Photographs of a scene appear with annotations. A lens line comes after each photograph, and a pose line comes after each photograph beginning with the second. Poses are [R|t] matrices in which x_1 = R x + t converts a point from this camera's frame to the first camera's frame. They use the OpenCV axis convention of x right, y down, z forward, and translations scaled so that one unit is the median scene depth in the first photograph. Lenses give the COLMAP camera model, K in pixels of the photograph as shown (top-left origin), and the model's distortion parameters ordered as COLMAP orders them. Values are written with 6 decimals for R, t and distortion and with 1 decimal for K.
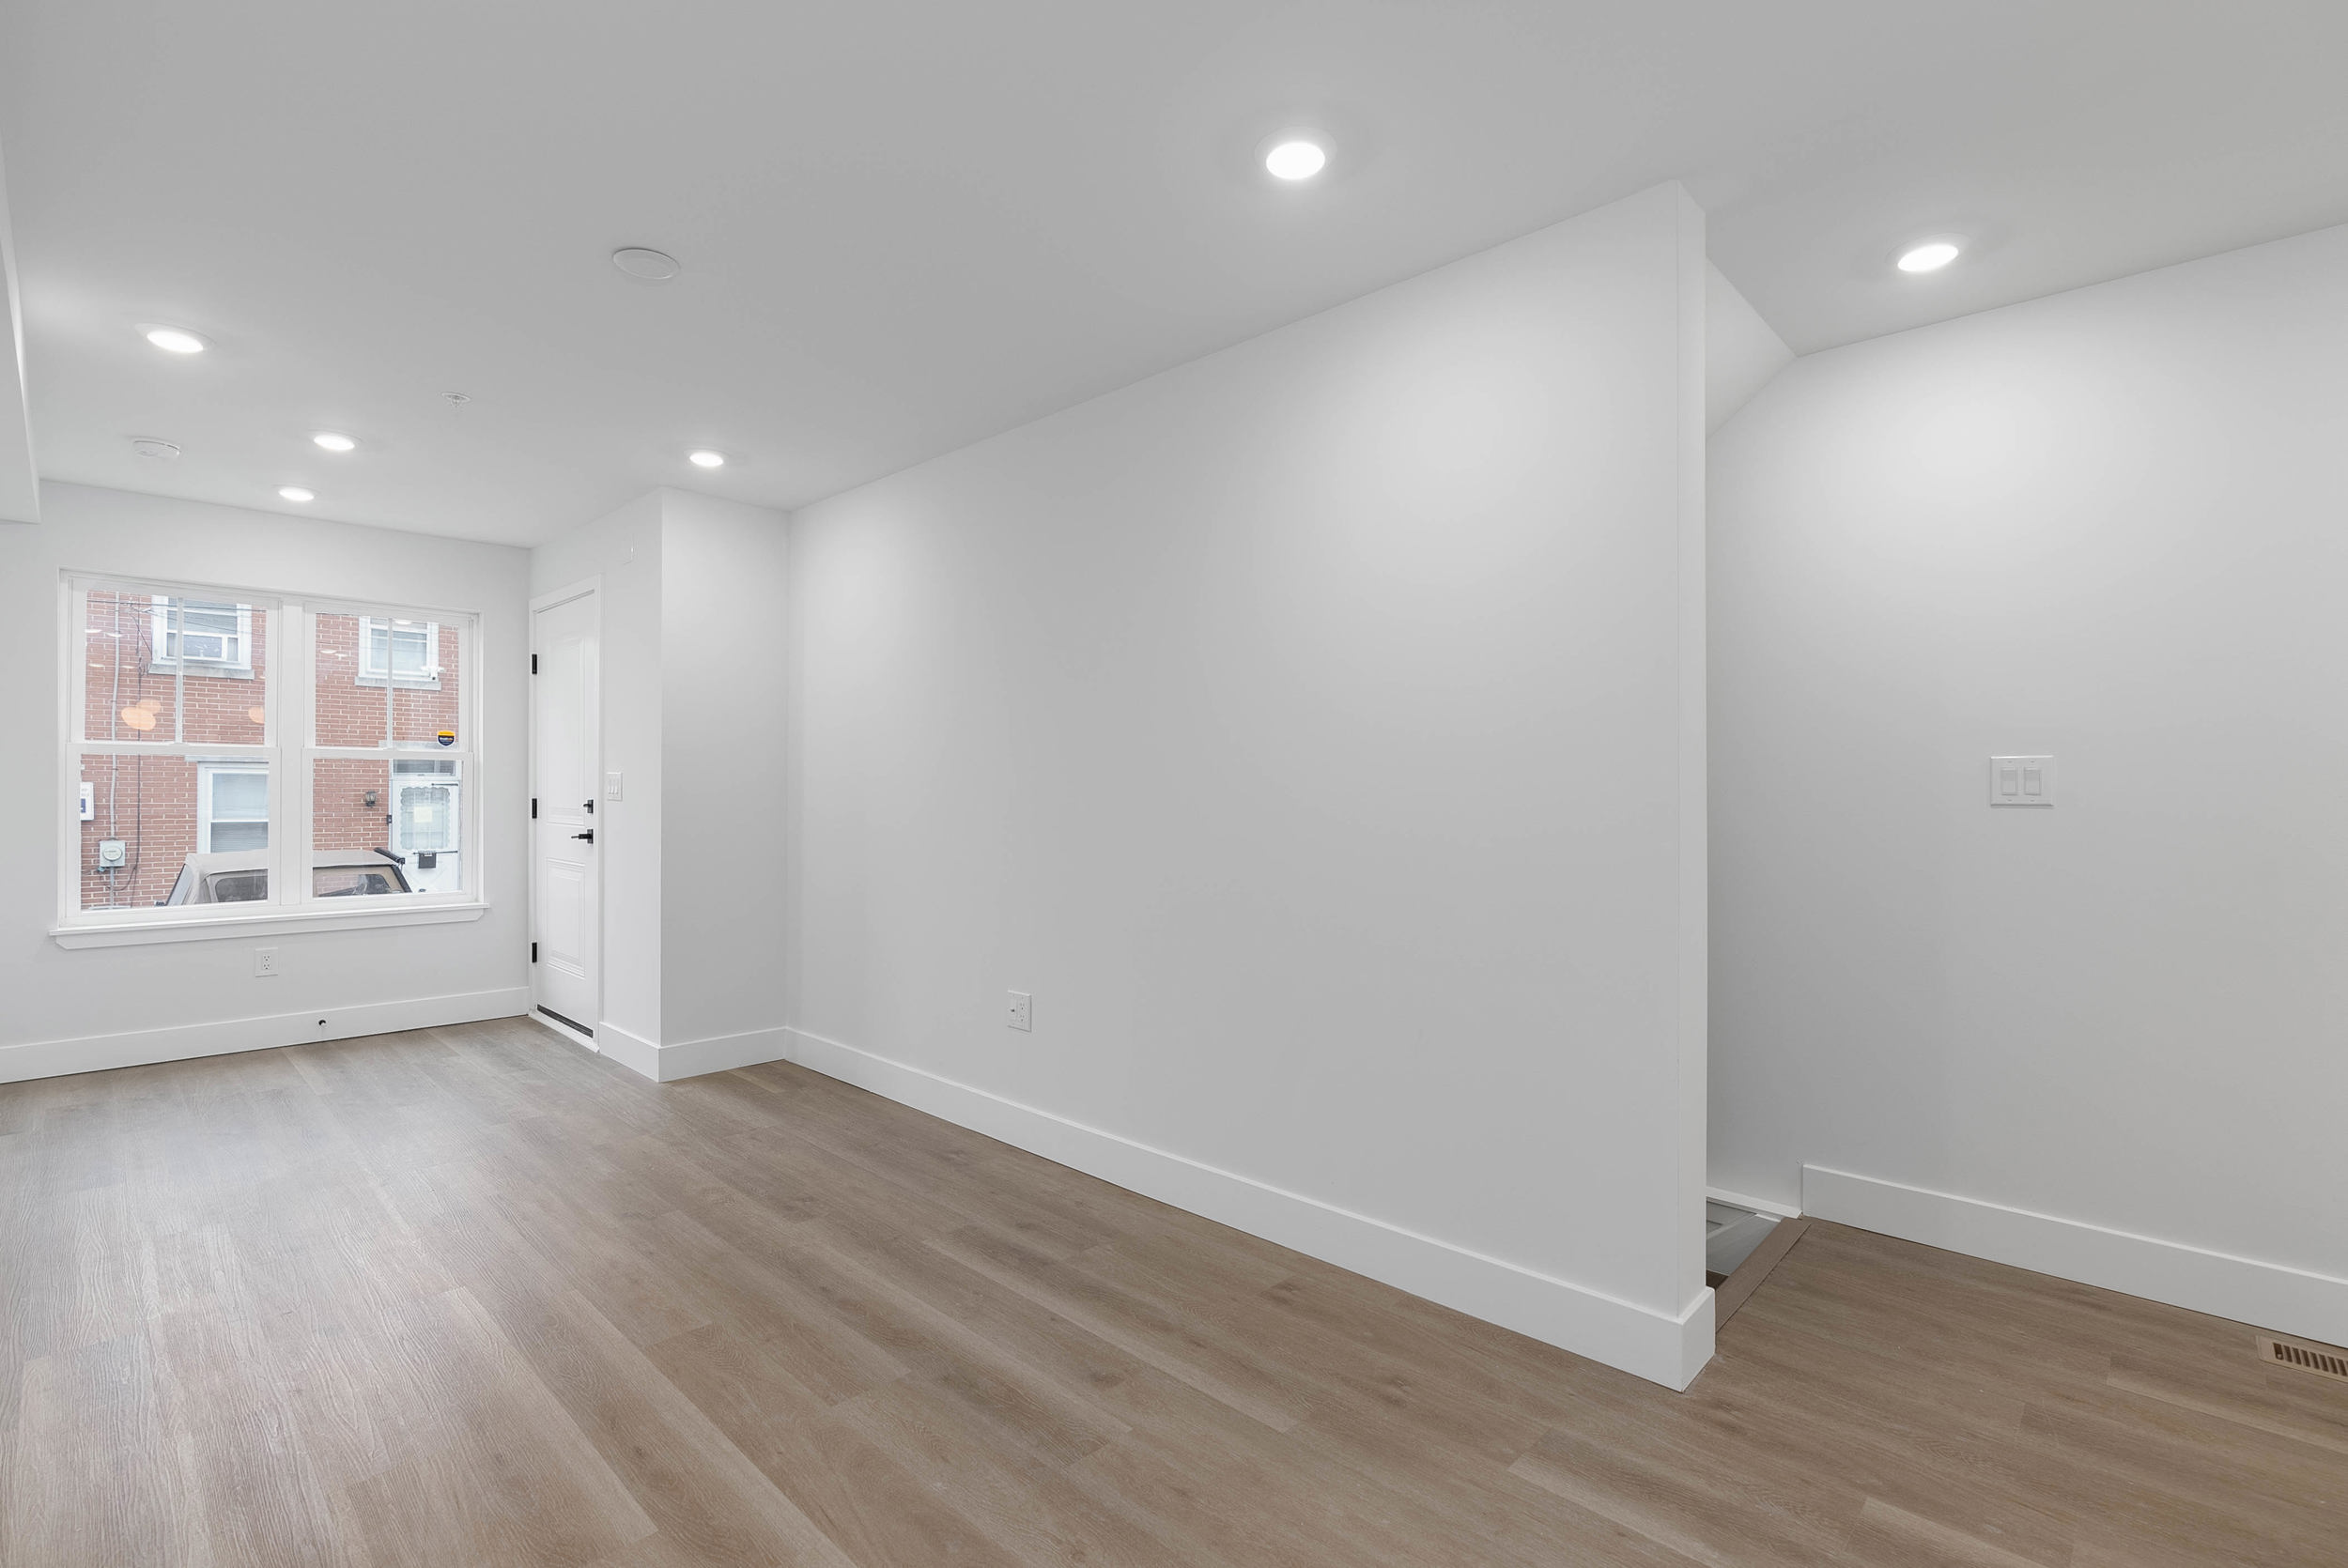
lens RADIAL K [[1054.5, 0, 1185.3], [0, 1054.5, 773.7], [0, 0, 1]] dist [-0.009271, 0.000039]
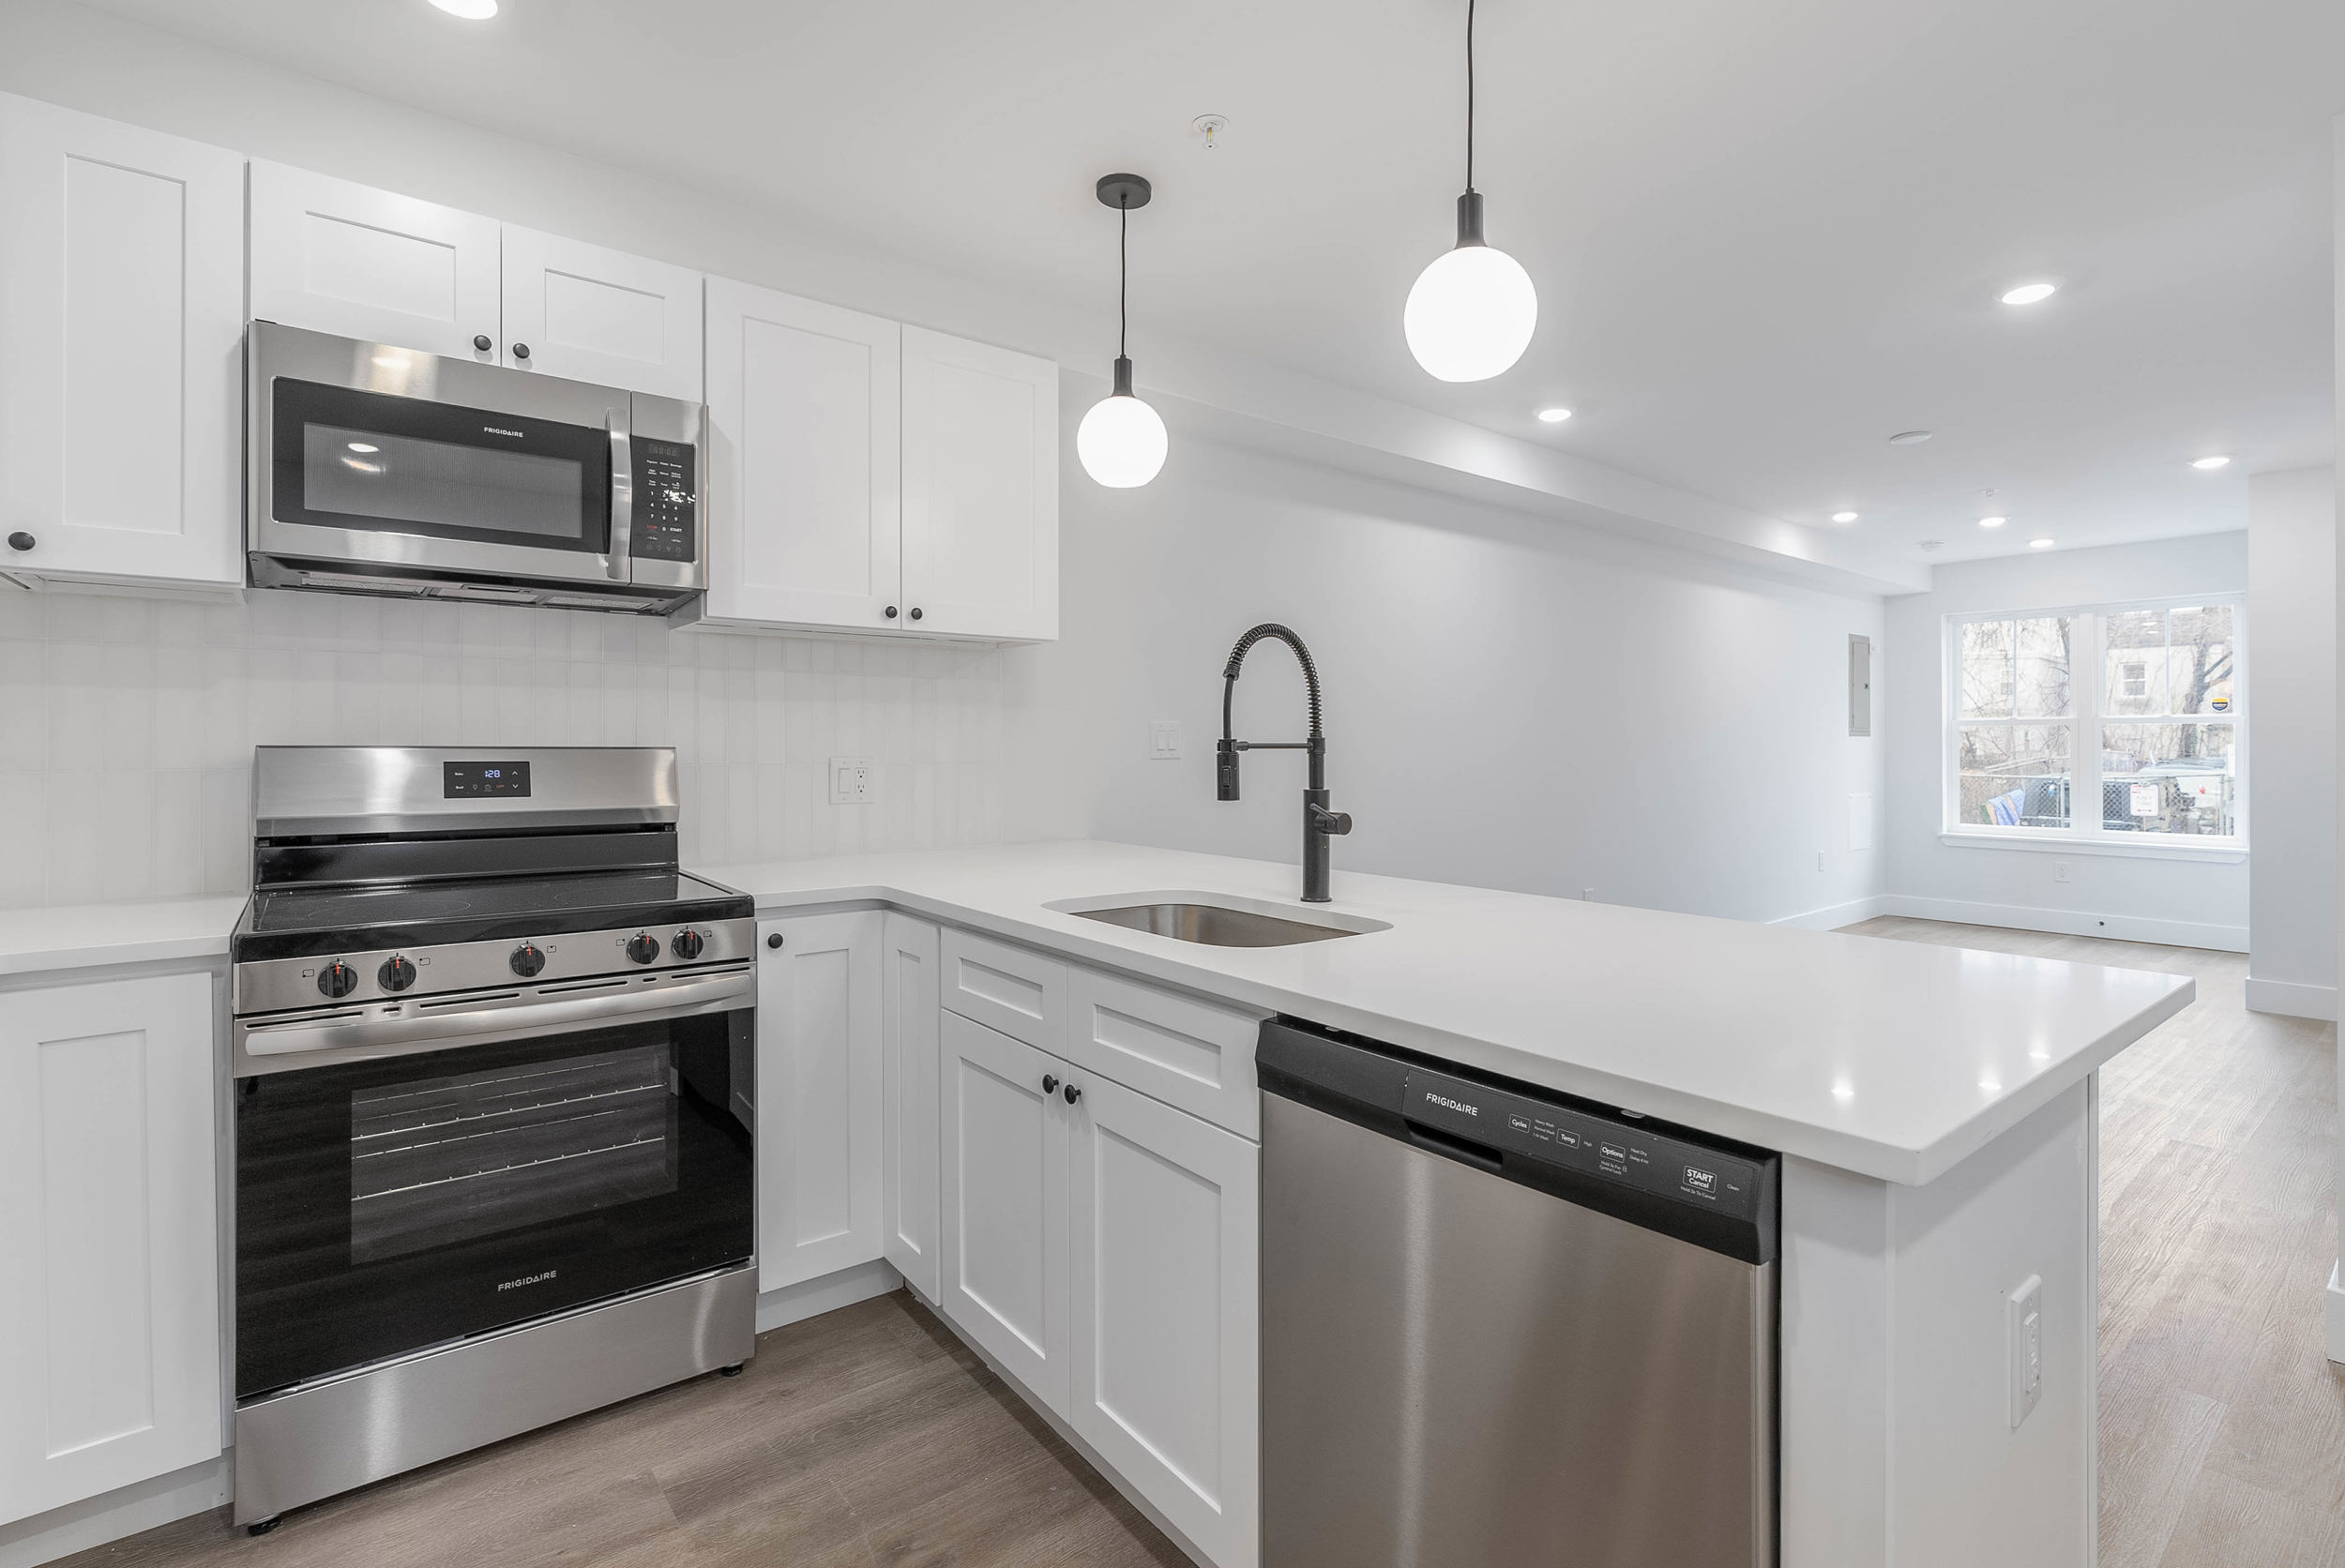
lens RADIAL K [[1087.2, 0, 1175.8], [0, 1087.2, 751.9], [0, 0, 1]] dist [0.000511, -0.000127]
pose [[-0.131041, 0.000805, -0.991377, 1.684778], [0.017467, 0.999846, -0.001497, 0.001899], [0.991223, -0.017512, -0.131035, 0.021155]]
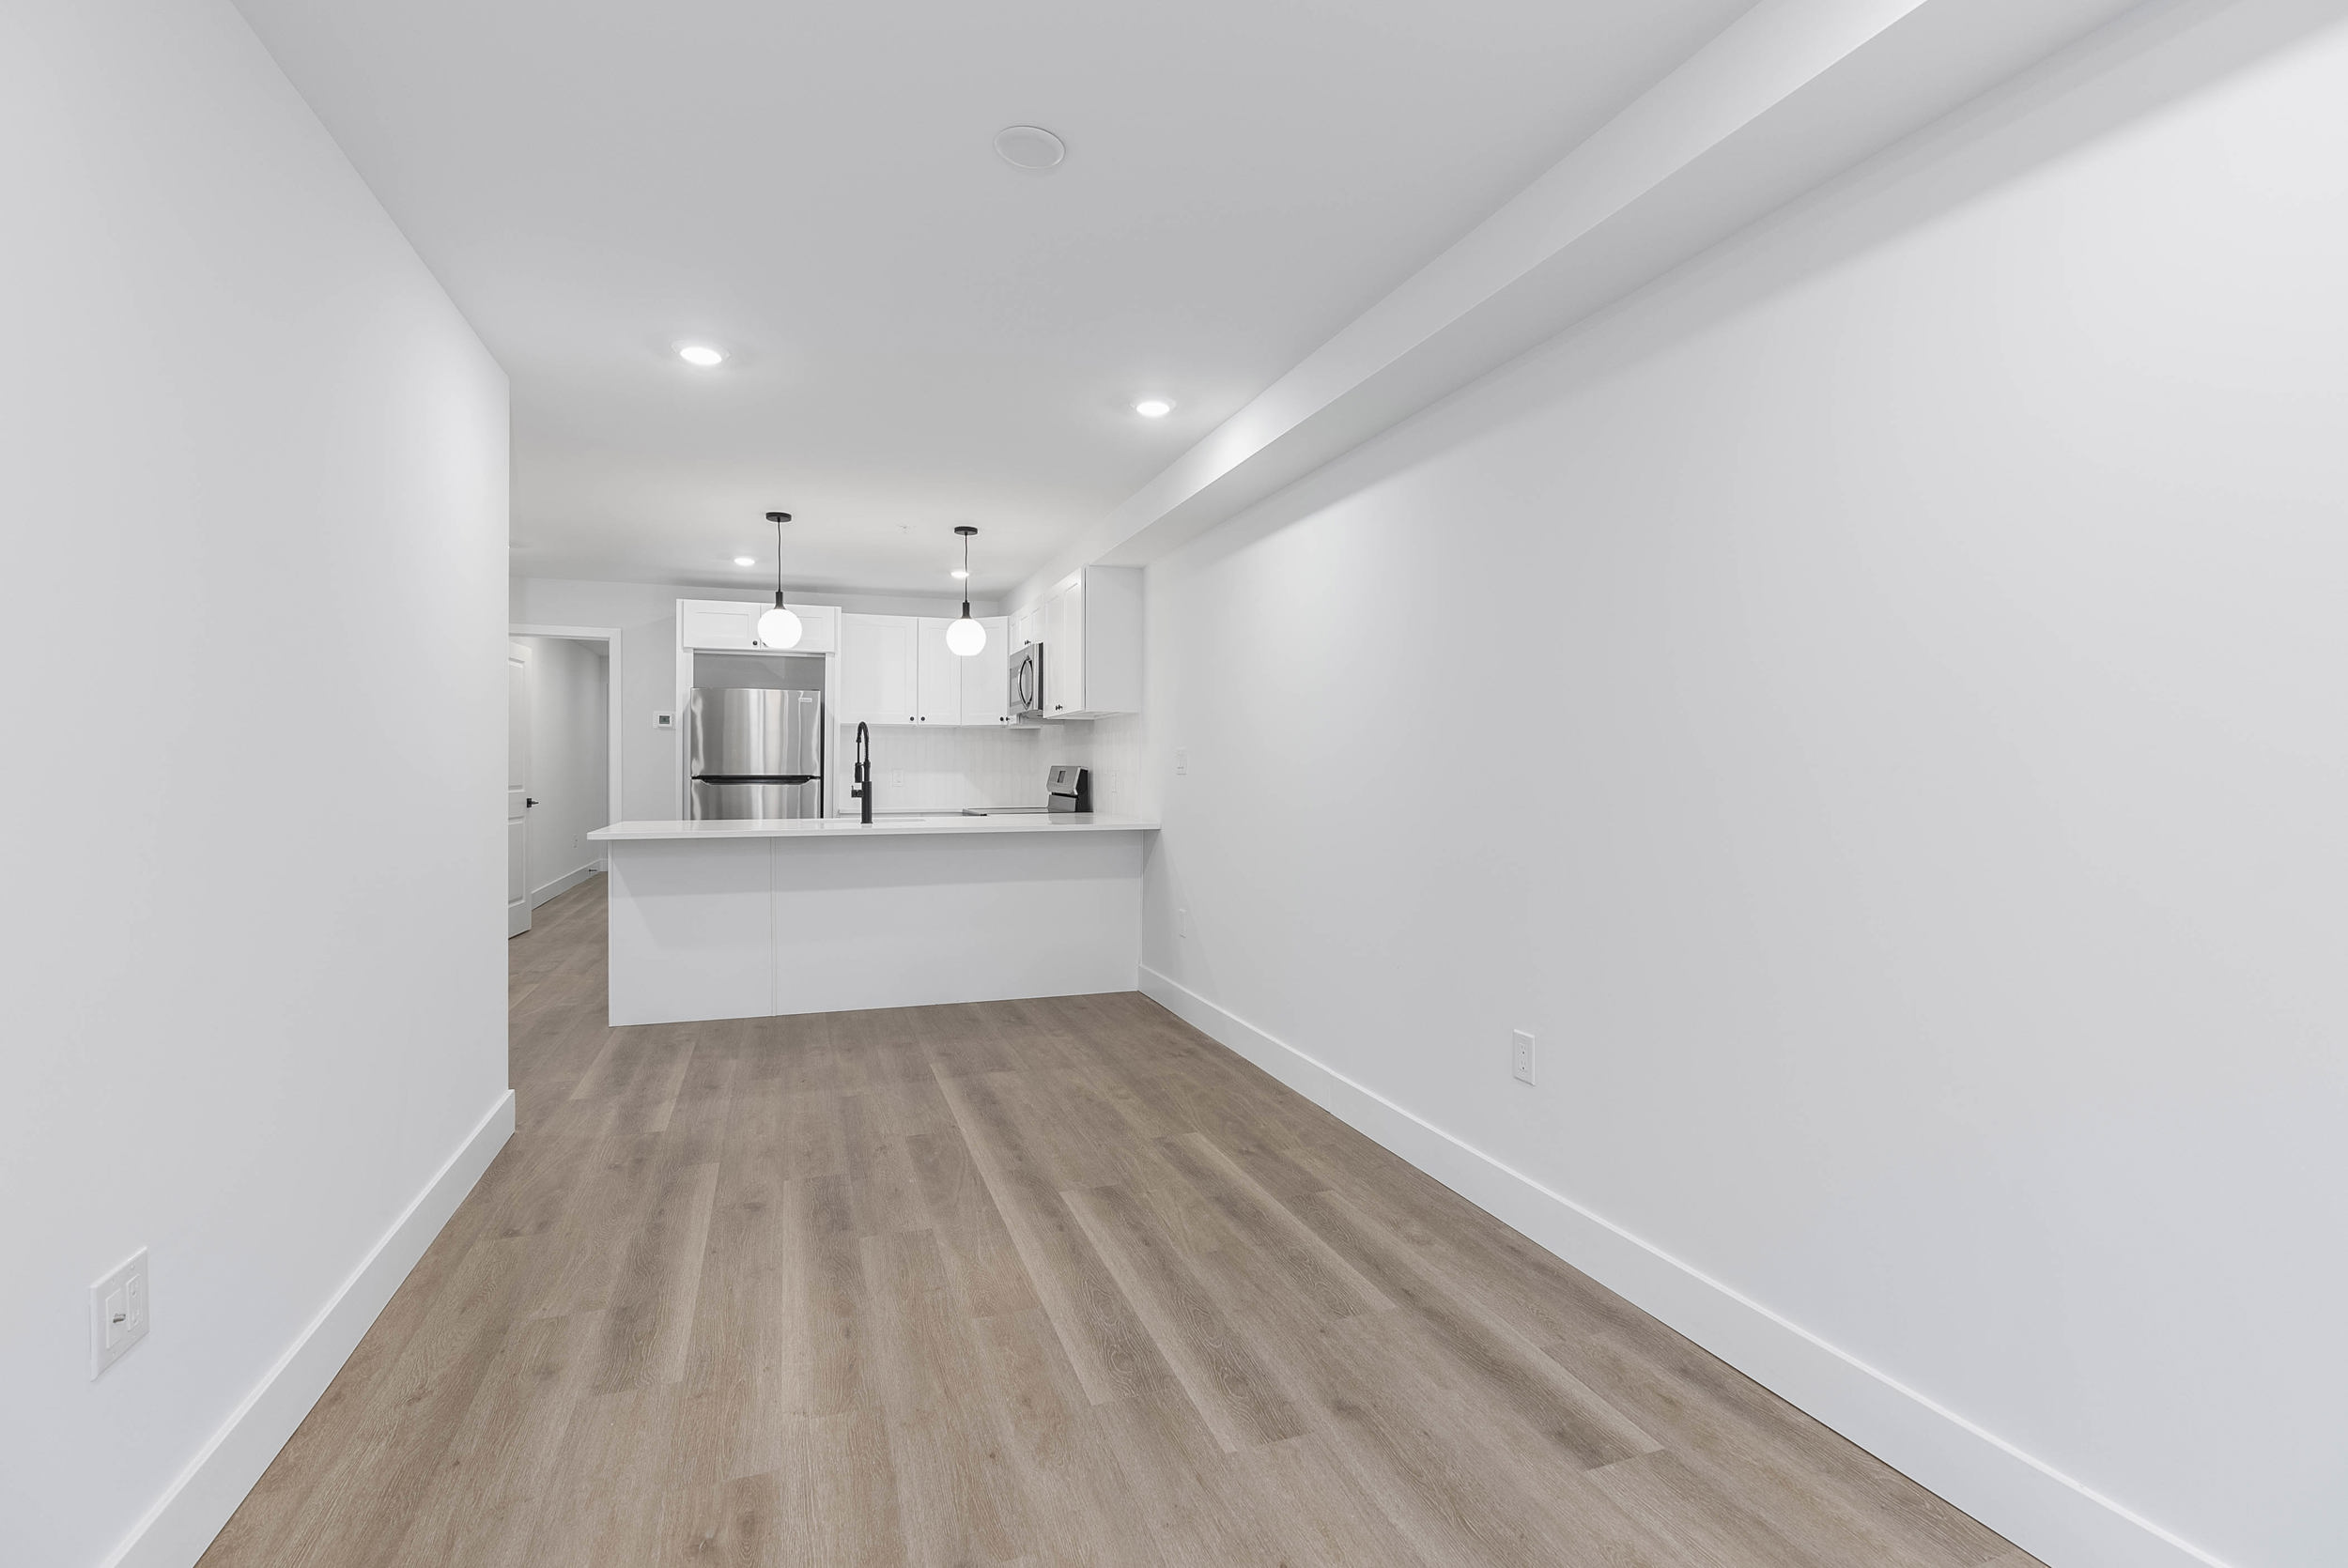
lens RADIAL K [[1073.9, 0, 1175.7], [0, 1073.9, 801.9], [0, 0, 1]] dist [-0.014042, -0.000071]
pose [[-0.892810, -0.020137, 0.449984, -1.176531], [-0.014580, 0.999769, 0.015812, 0.036418], [-0.450198, 0.007556, -0.892897, 2.007131]]
